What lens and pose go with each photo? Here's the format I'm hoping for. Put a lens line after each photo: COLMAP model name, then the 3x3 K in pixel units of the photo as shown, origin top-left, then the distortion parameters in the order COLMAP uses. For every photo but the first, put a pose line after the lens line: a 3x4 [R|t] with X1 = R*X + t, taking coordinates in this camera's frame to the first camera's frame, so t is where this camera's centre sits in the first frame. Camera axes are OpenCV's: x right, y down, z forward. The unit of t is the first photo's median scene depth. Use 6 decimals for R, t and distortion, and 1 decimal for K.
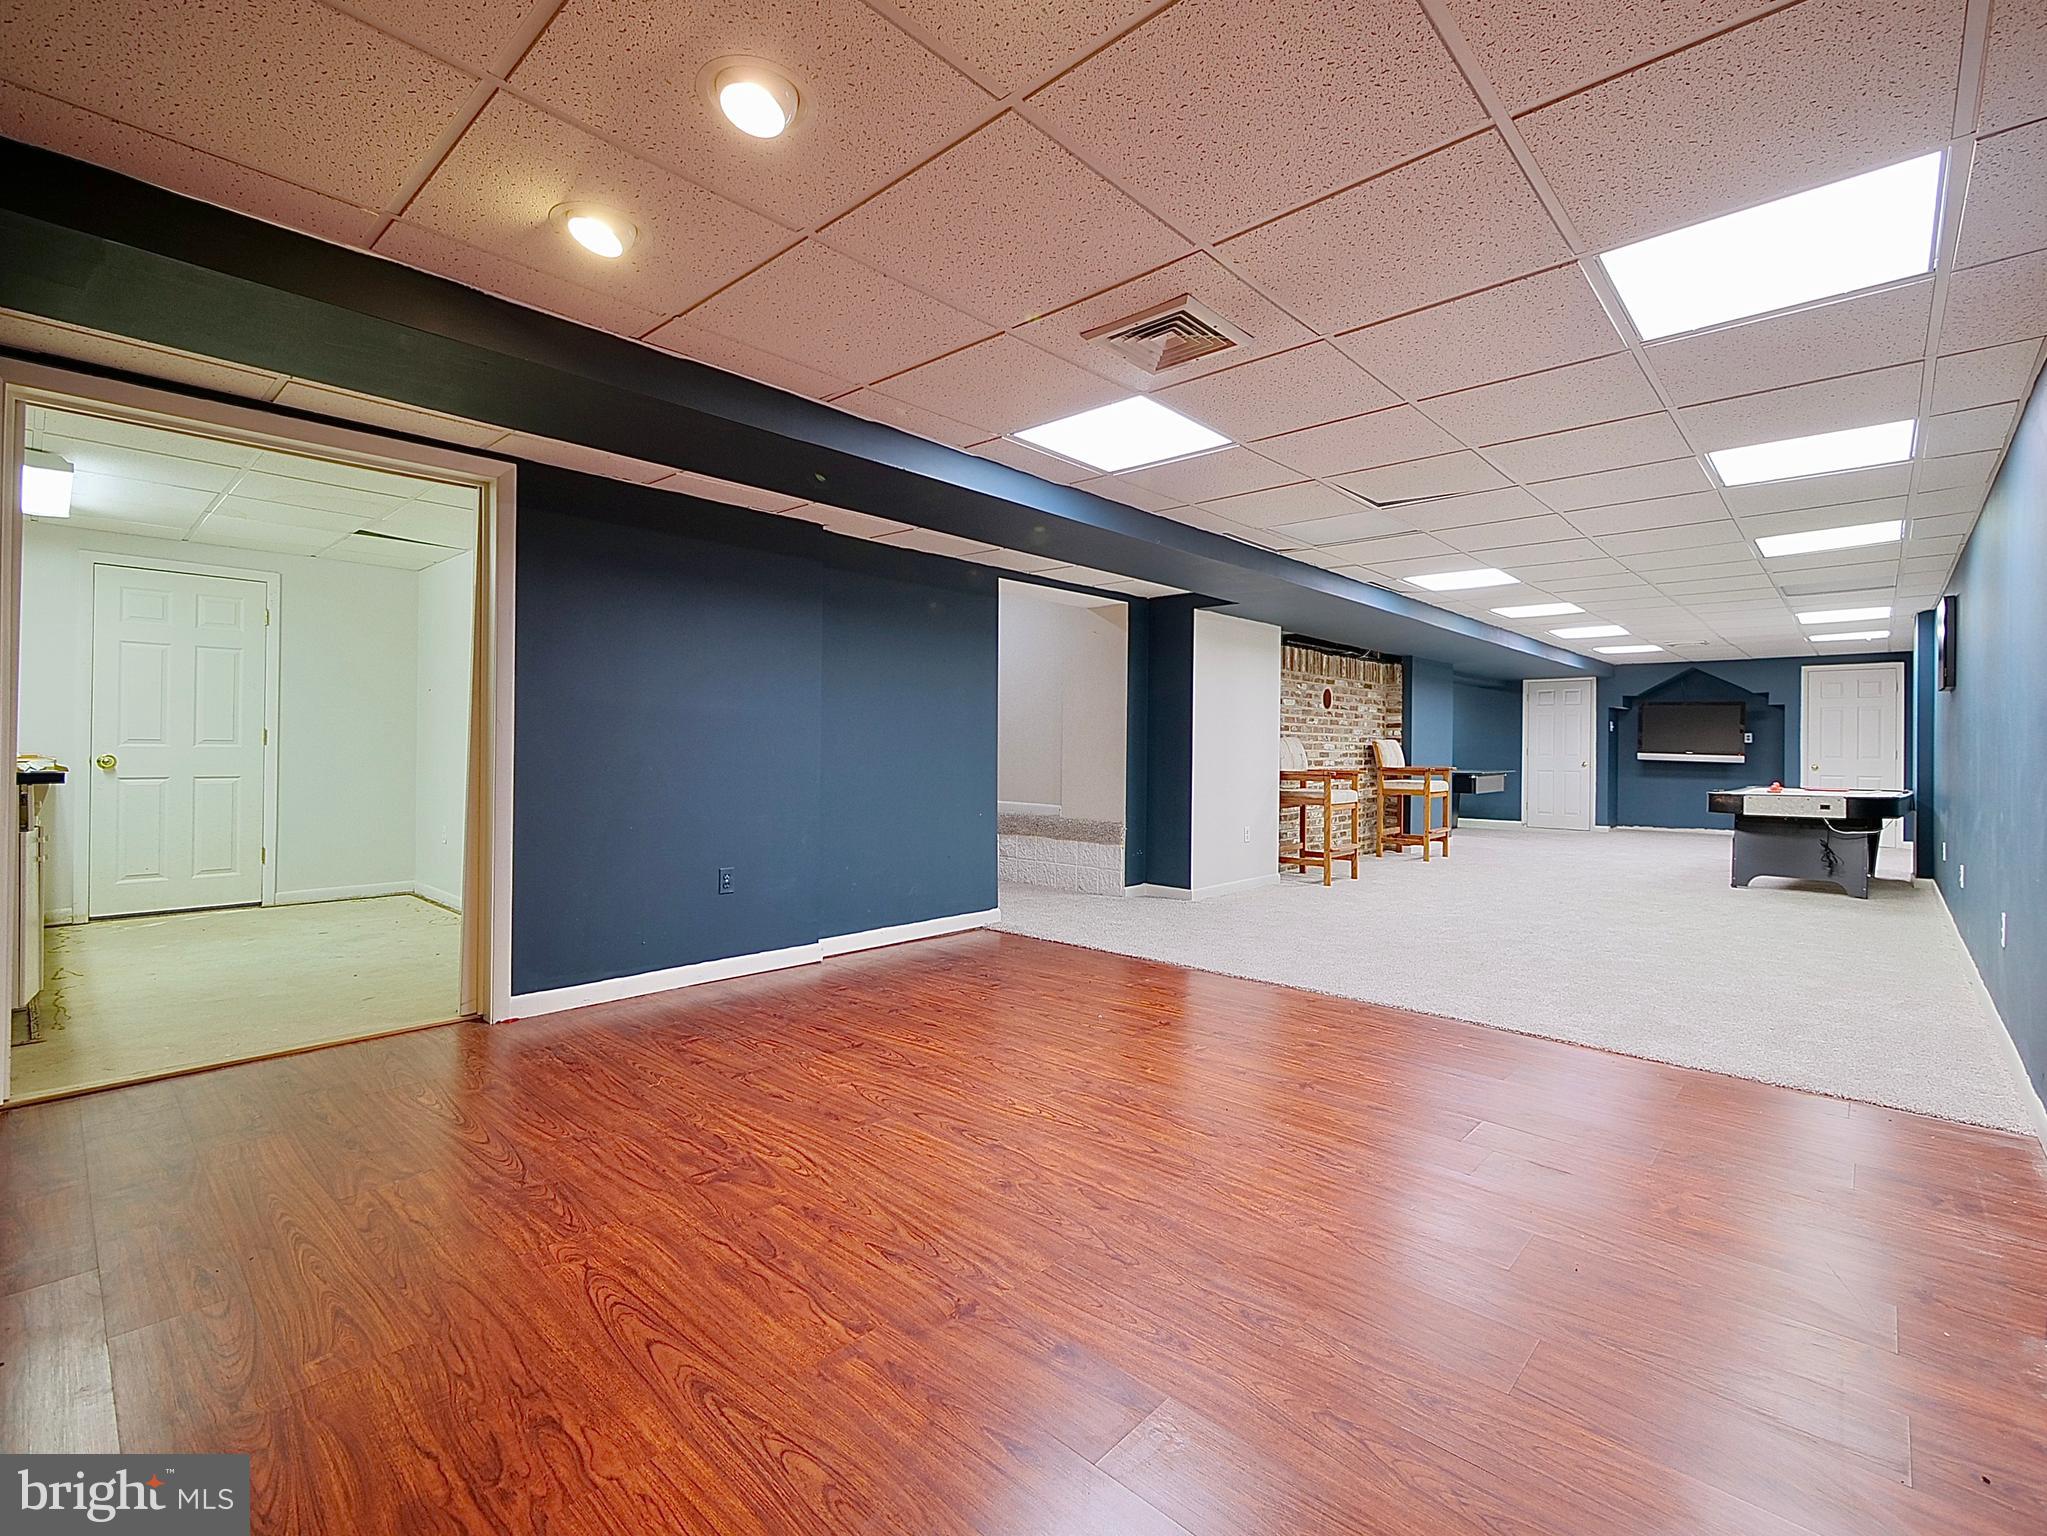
lens RADIAL K [[914.1, 0, 1049.3], [0, 914.1, 740.3], [0, 0, 1]] dist [-0.008919, -0.000388]
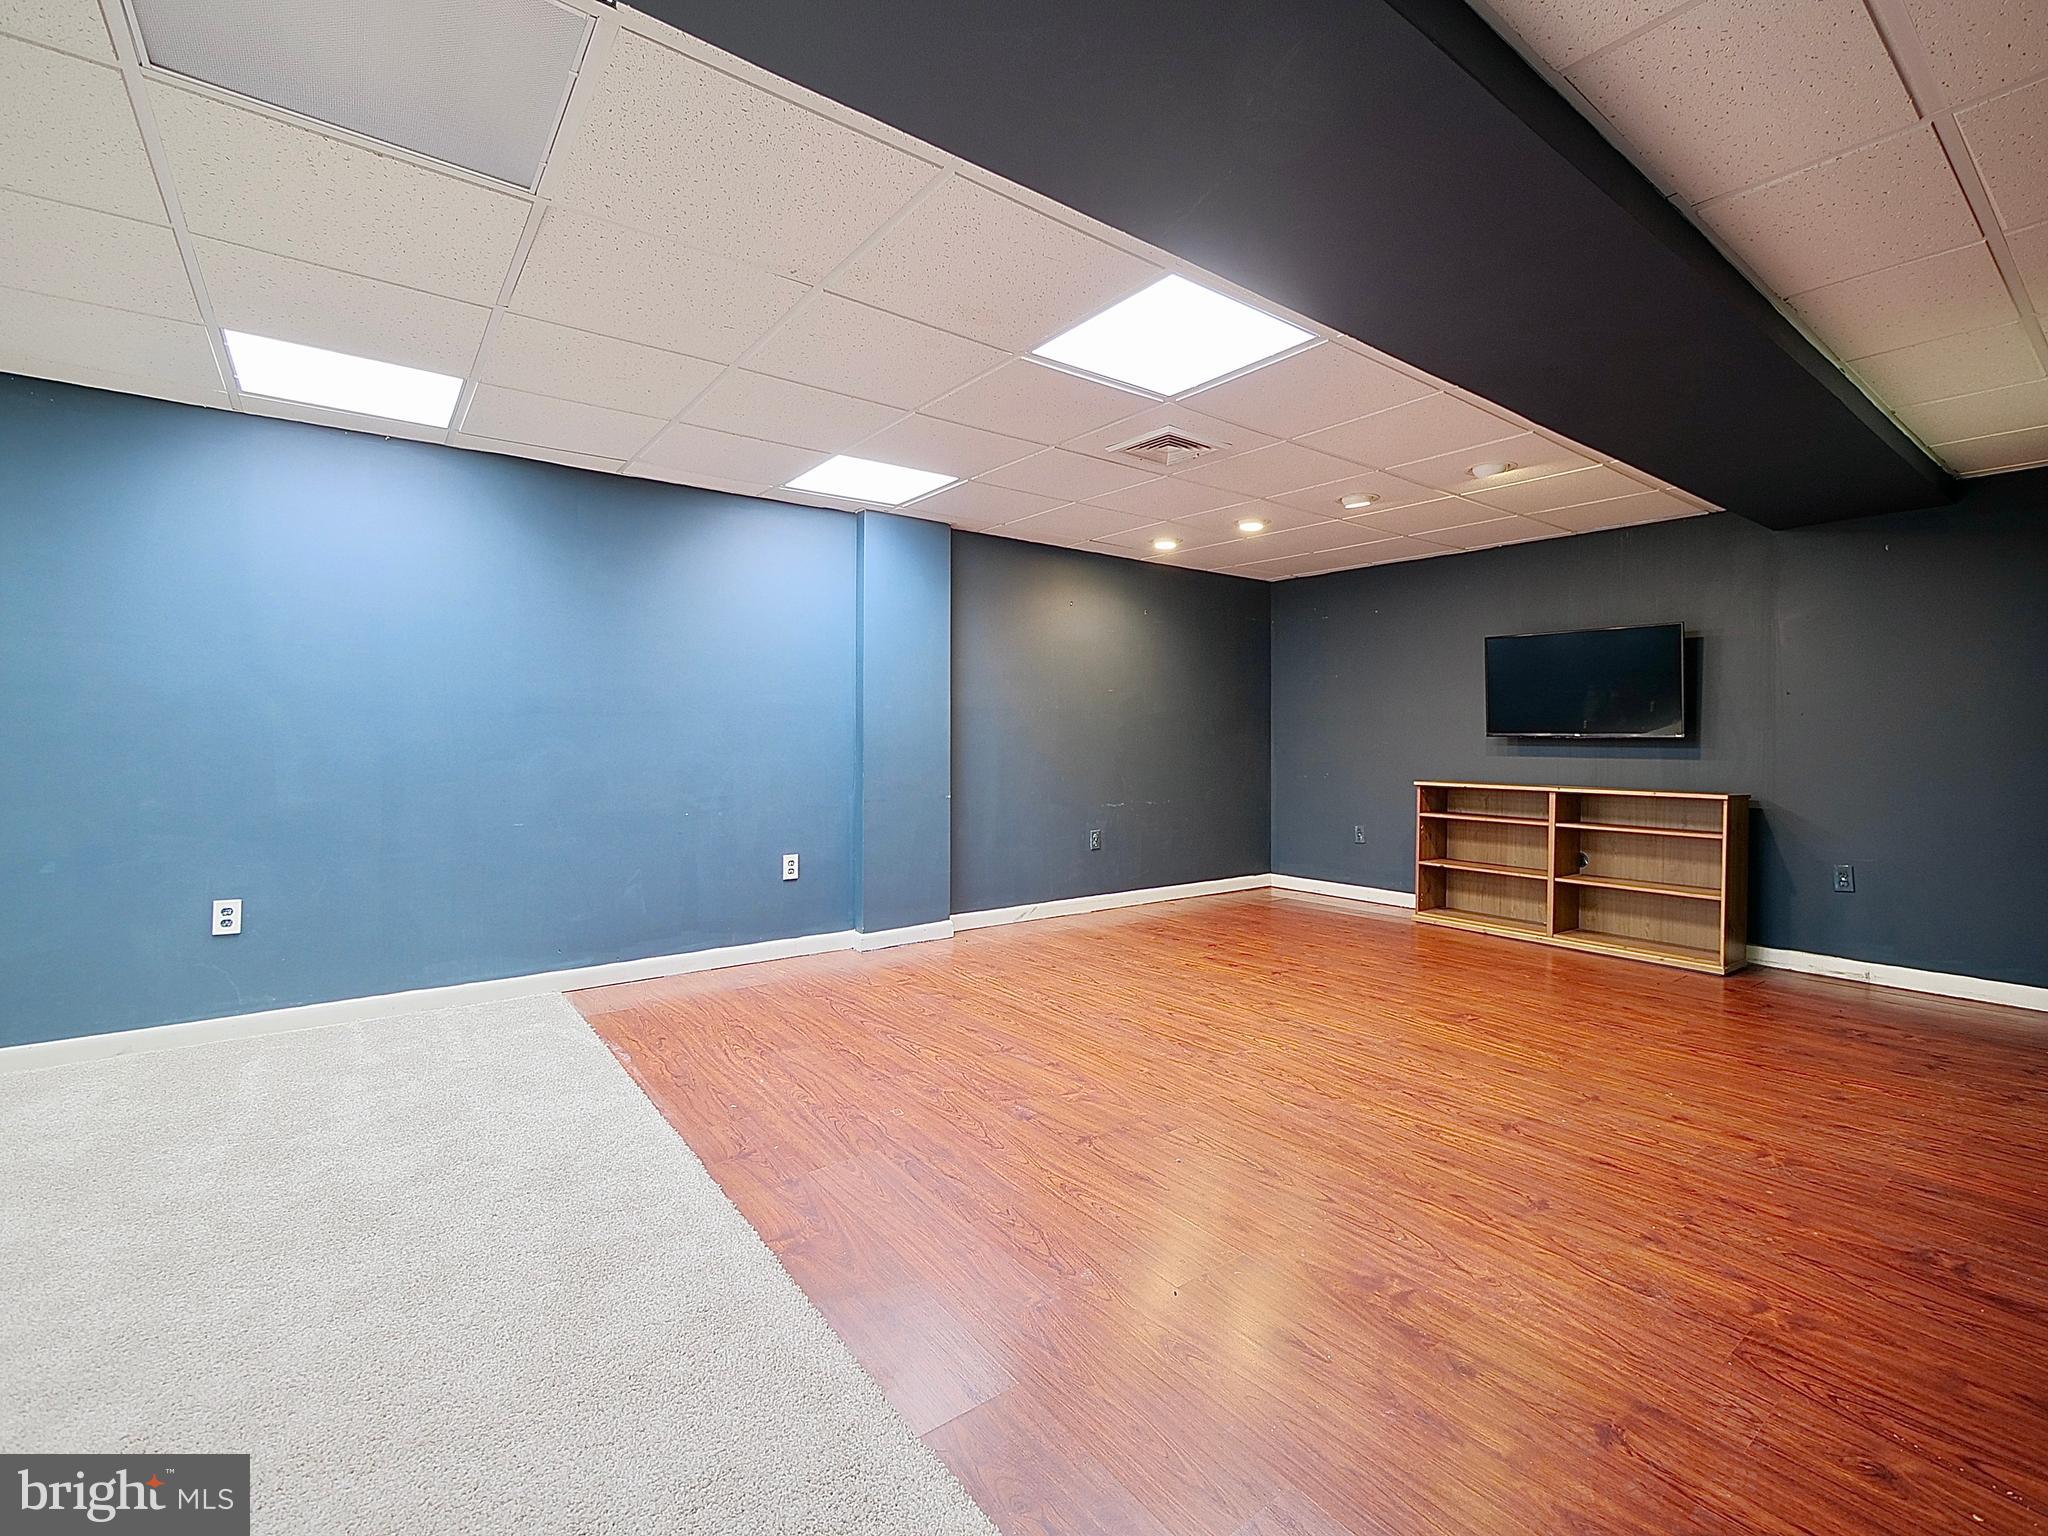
lens RADIAL K [[914.5, 0, 1049.8], [0, 914.5, 740.3], [0, 0, 1]] dist [-0.008919, -0.000388]
pose [[-0.983955, -0.013650, 0.177897, 0.041737], [-0.013369, 0.999907, 0.002778, 0.010552], [-0.177918, 0.000355, -0.984045, 1.977747]]
